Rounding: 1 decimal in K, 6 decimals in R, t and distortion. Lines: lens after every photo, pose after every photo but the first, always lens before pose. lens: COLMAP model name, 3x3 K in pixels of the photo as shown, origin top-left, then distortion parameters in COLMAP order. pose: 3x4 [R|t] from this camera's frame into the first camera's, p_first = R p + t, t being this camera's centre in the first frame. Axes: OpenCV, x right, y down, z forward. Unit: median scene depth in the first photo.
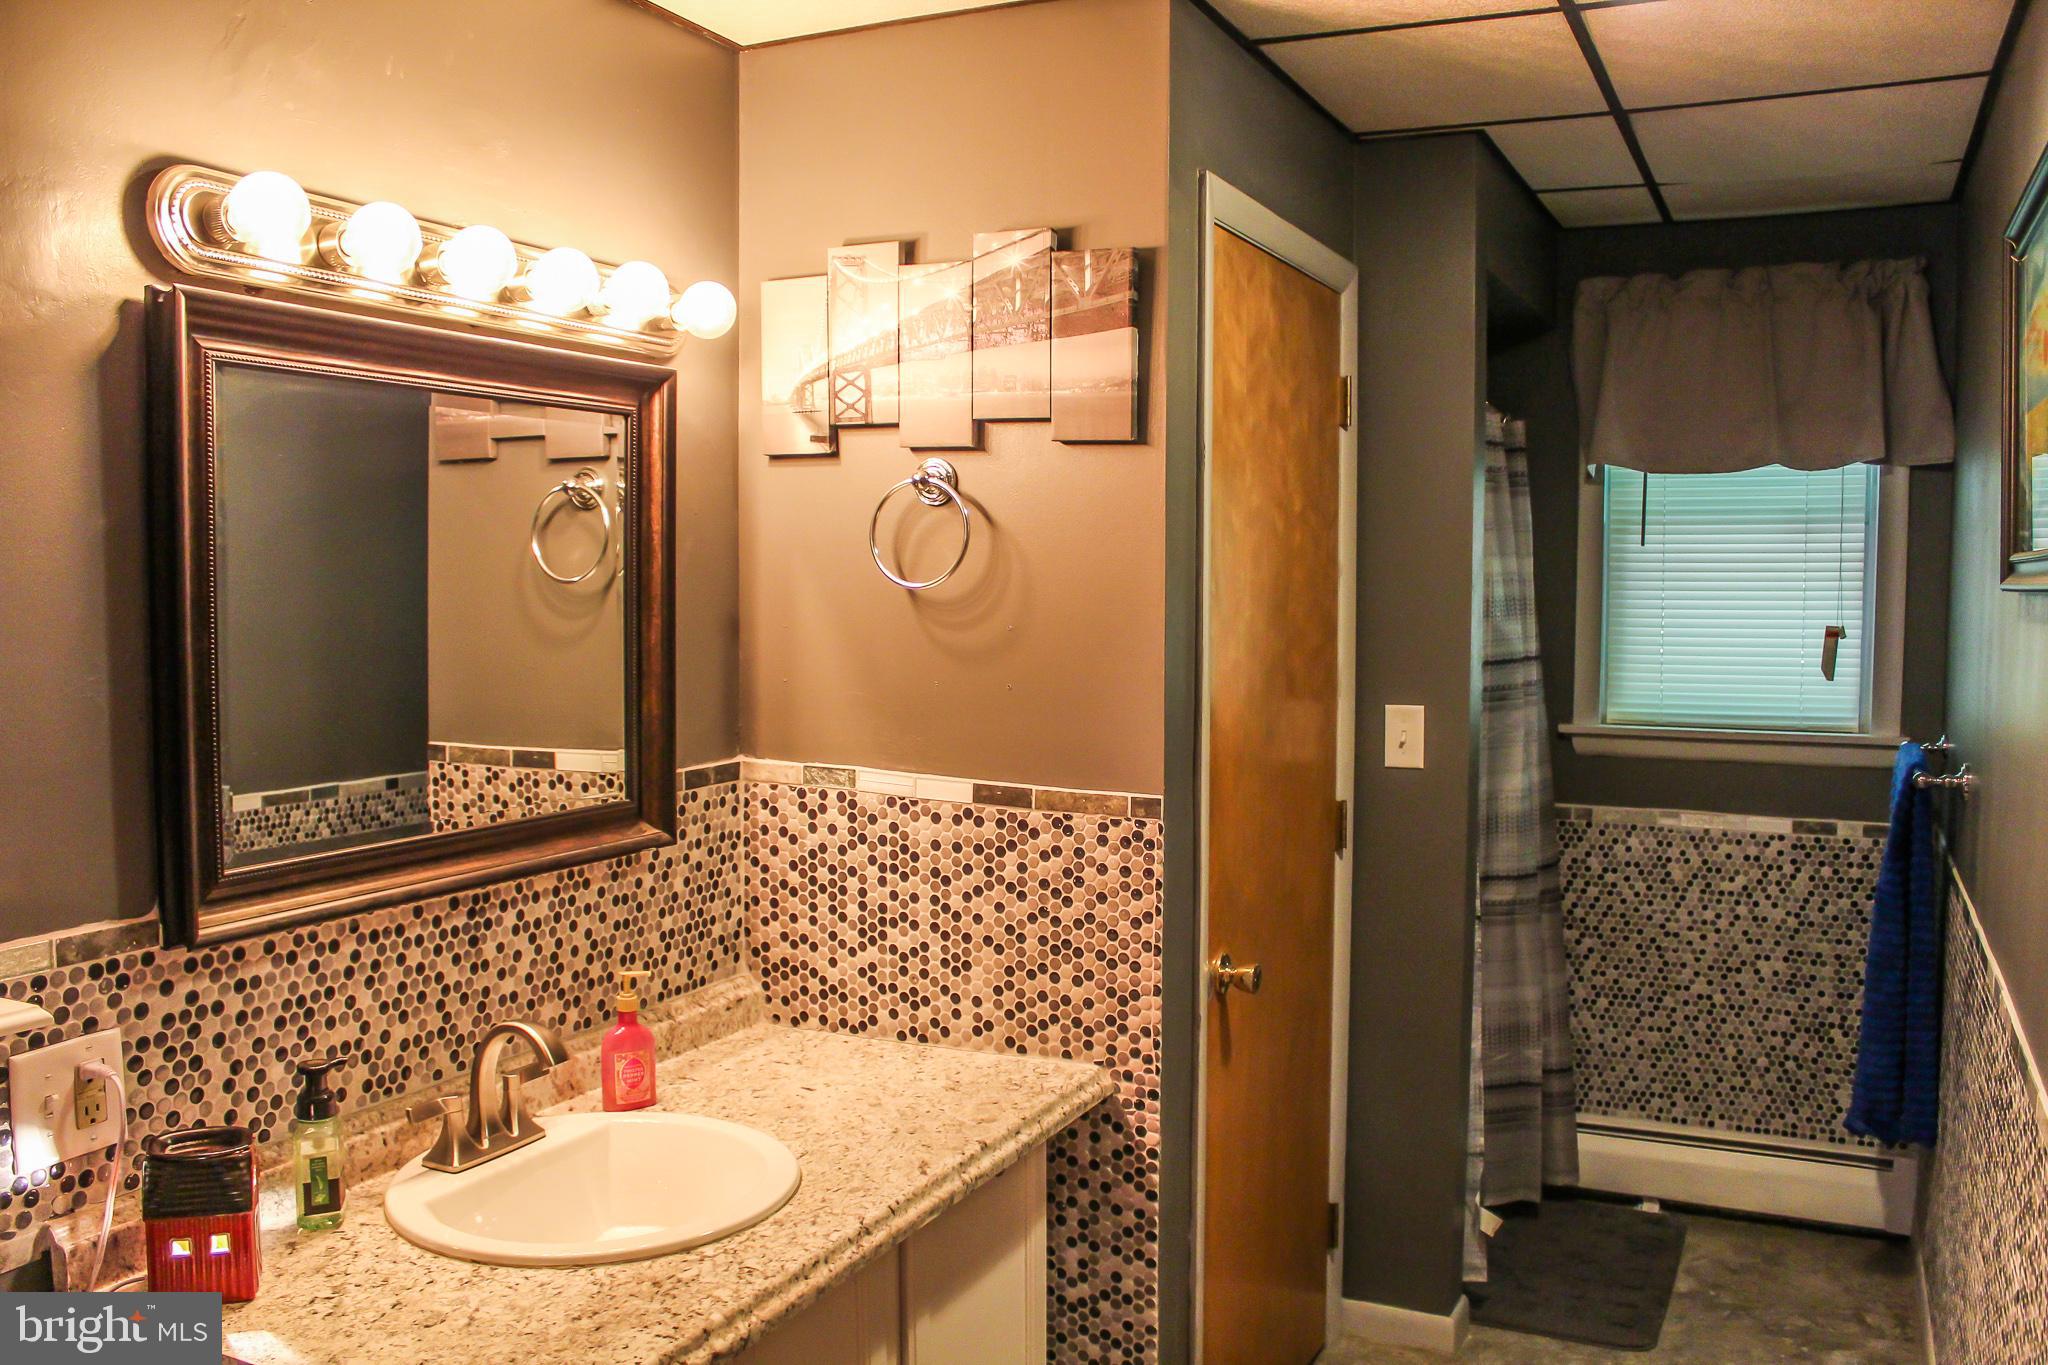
lens RADIAL K [[1730.2, 0, 1026.9], [0, 1730.2, 706.6], [0, 0, 1]] dist [-0.159348, 0.158287]
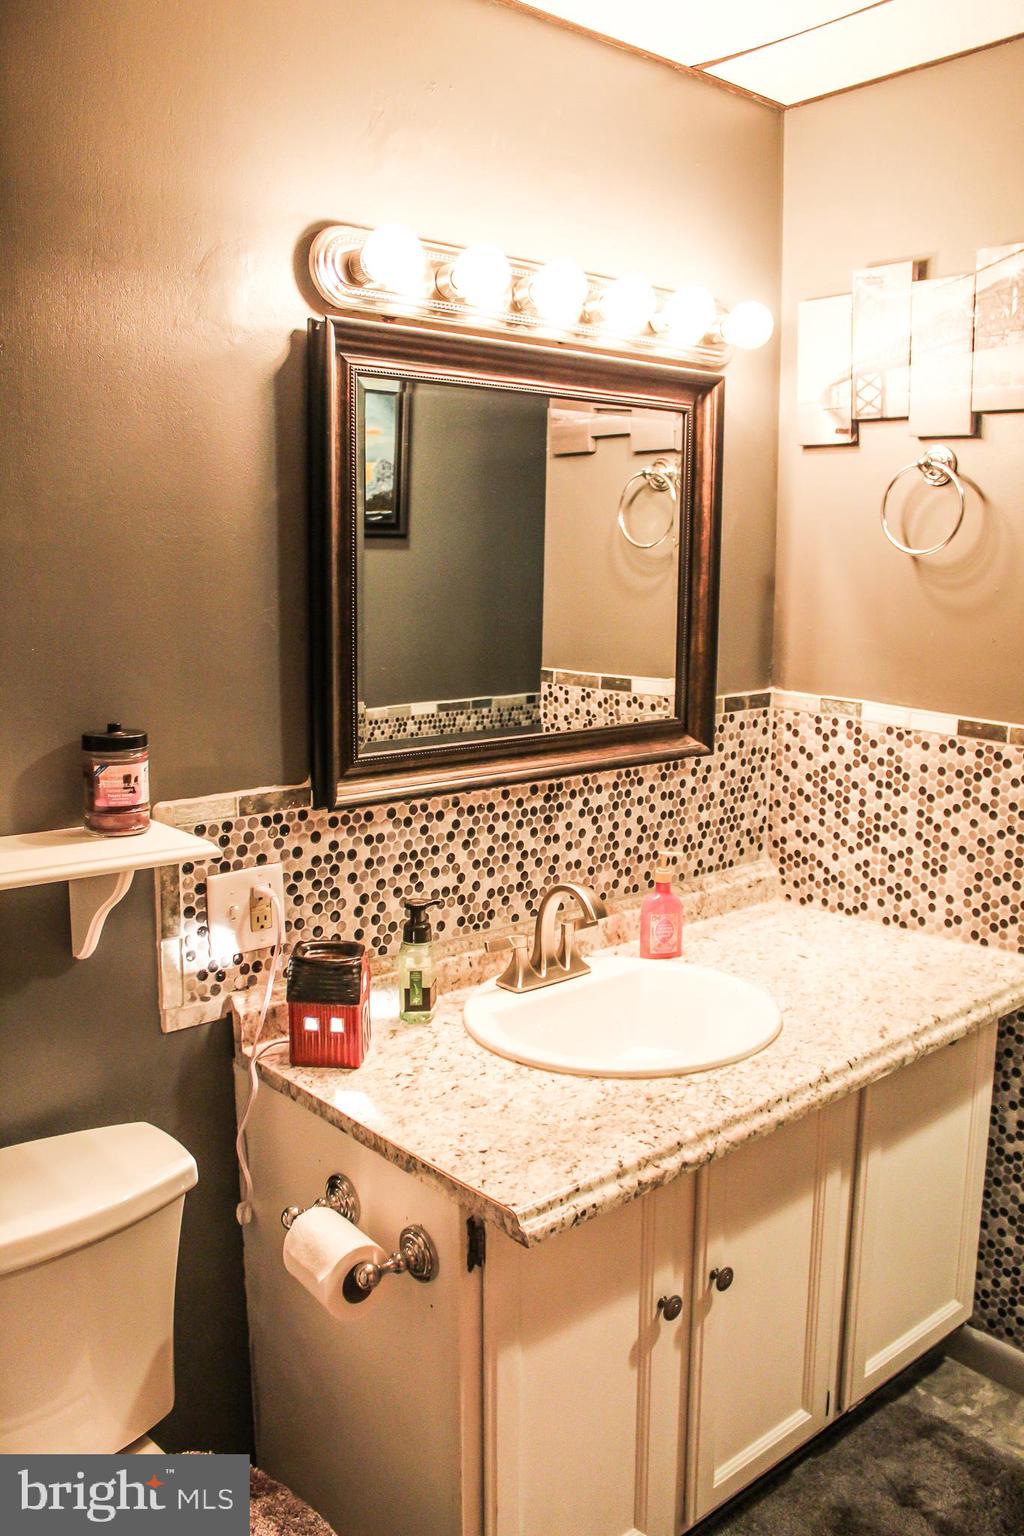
lens RADIAL K [[1288.0, 0, 512.0], [0, 1288.0, 768.0], [0, 0, 1]] dist [-0.168908, 0.158969]
pose [[0.919154, 0.065680, -0.388383, 0.028025], [-0.031109, 0.995025, 0.094645, 0.004958], [0.392667, -0.074911, 0.916625, 0.073017]]
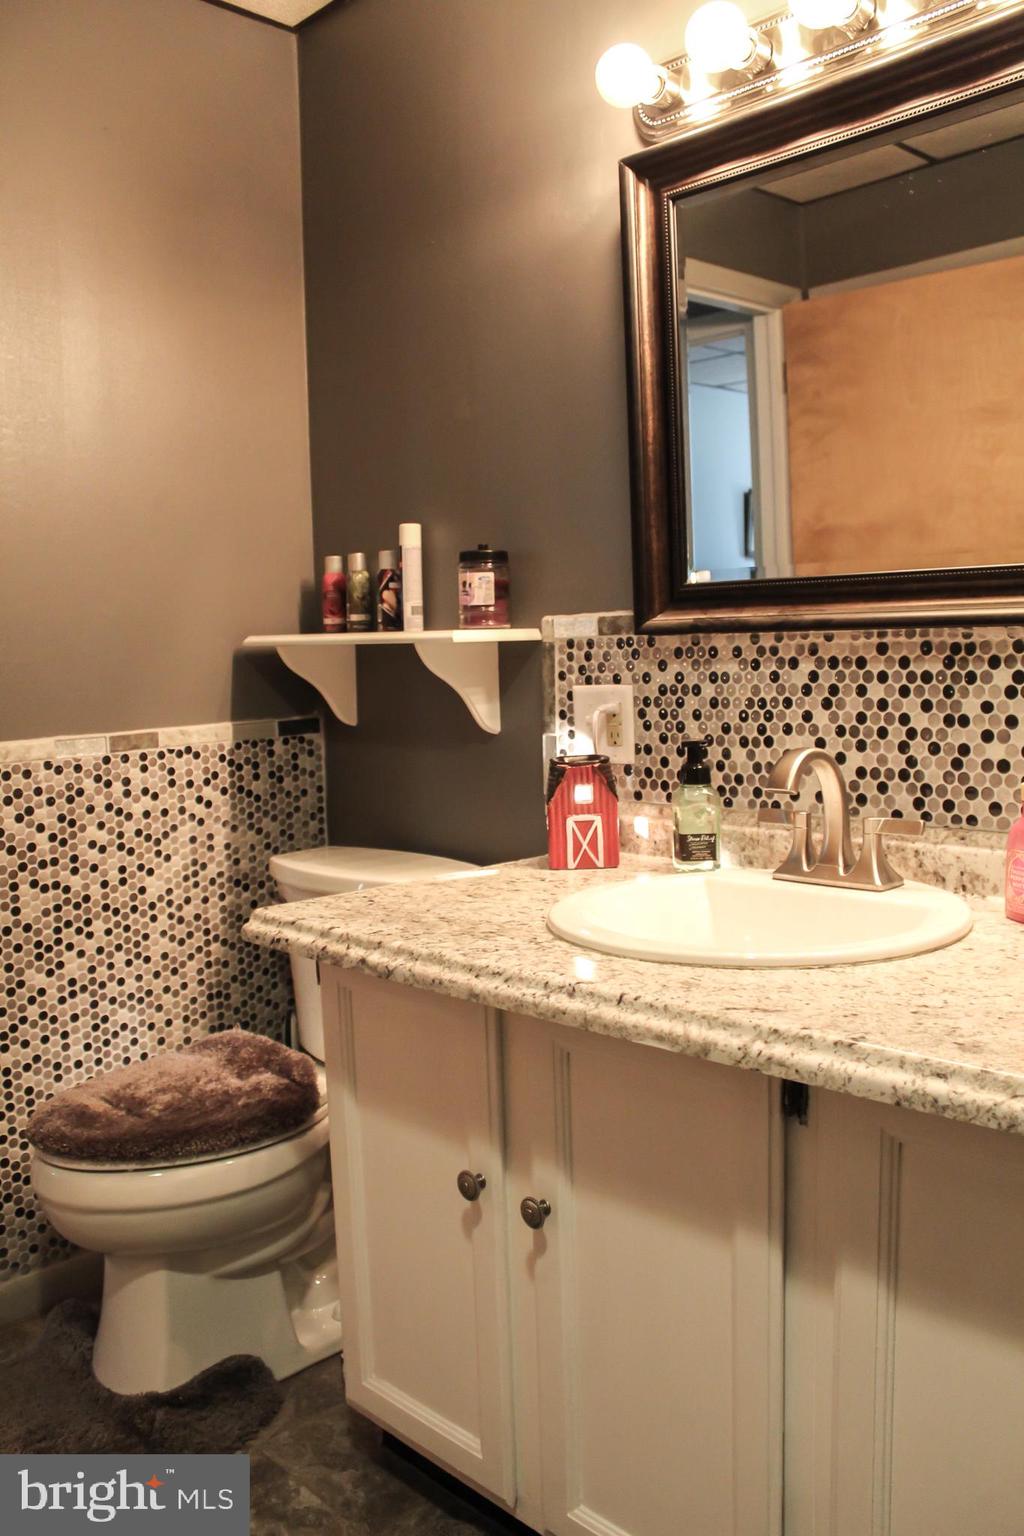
lens RADIAL K [[1309.1, 0, 512.0], [0, 1309.1, 768.0], [0, 0, 1]] dist [-0.152986, 0.163063]
pose [[-0.362578, 0.093503, -0.927251, 0.386638], [-0.040829, 0.992405, 0.116038, 0.094070], [0.931059, 0.079932, -0.356007, 0.910424]]
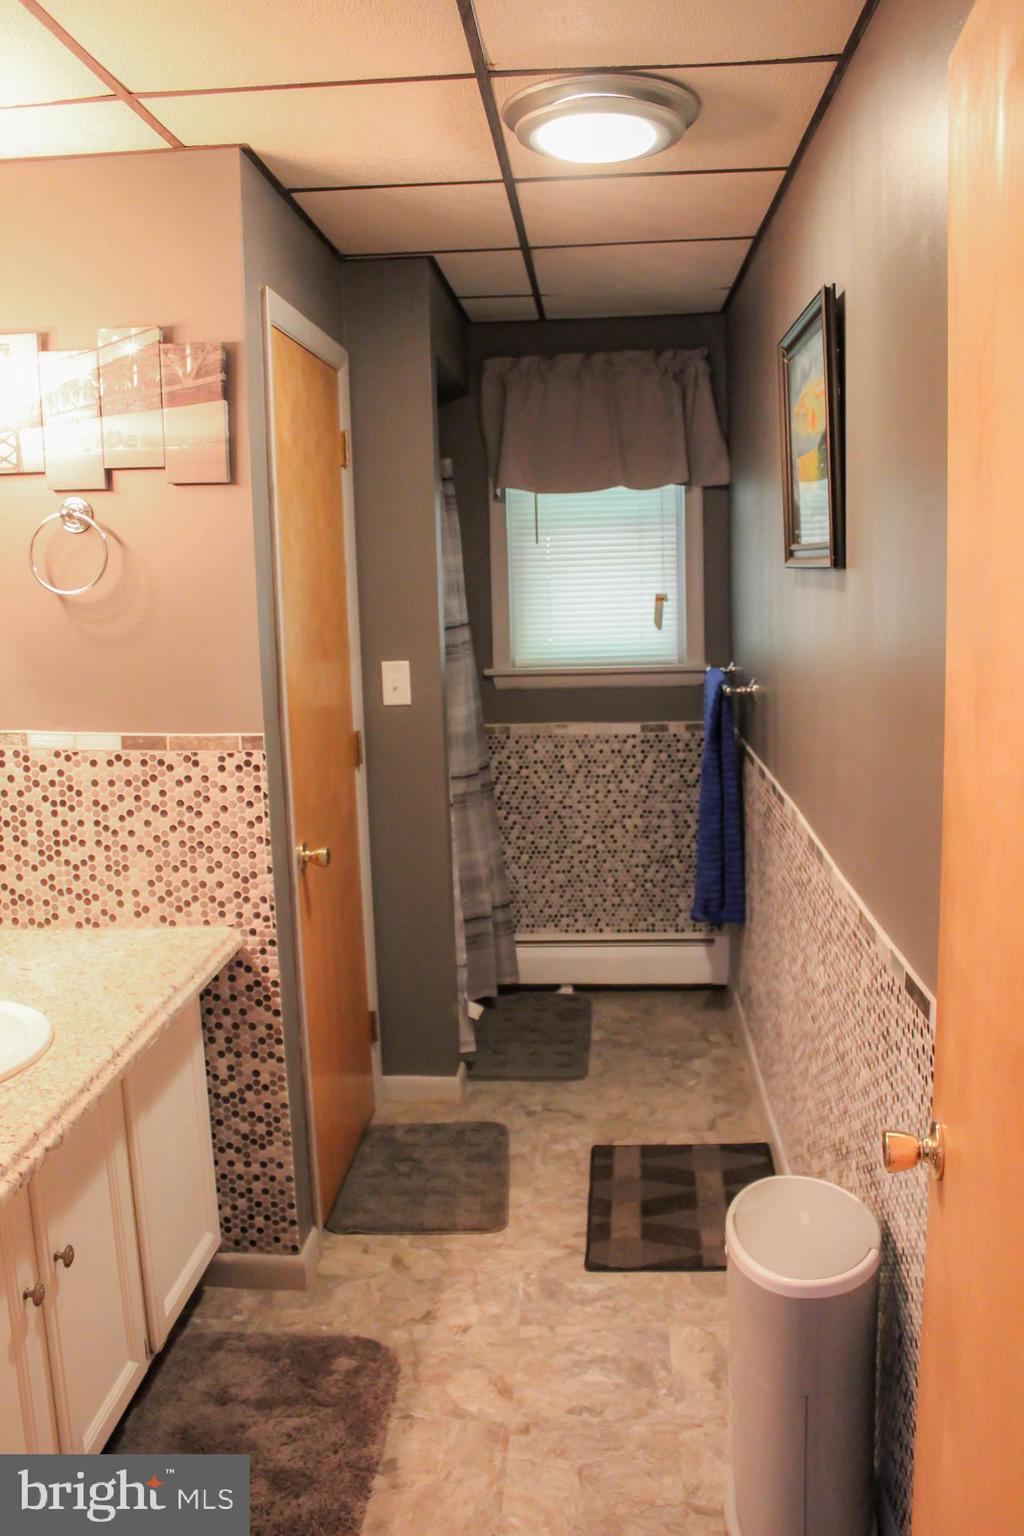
lens RADIAL K [[1309.1, 0, 512.0], [0, 1309.1, 768.0], [0, 0, 1]] dist [-0.152986, 0.163063]
pose [[0.929378, -0.084542, 0.359318, -0.115915], [0.057474, 0.994689, 0.085379, 0.000270], [-0.364628, -0.058698, 0.929301, -0.070295]]
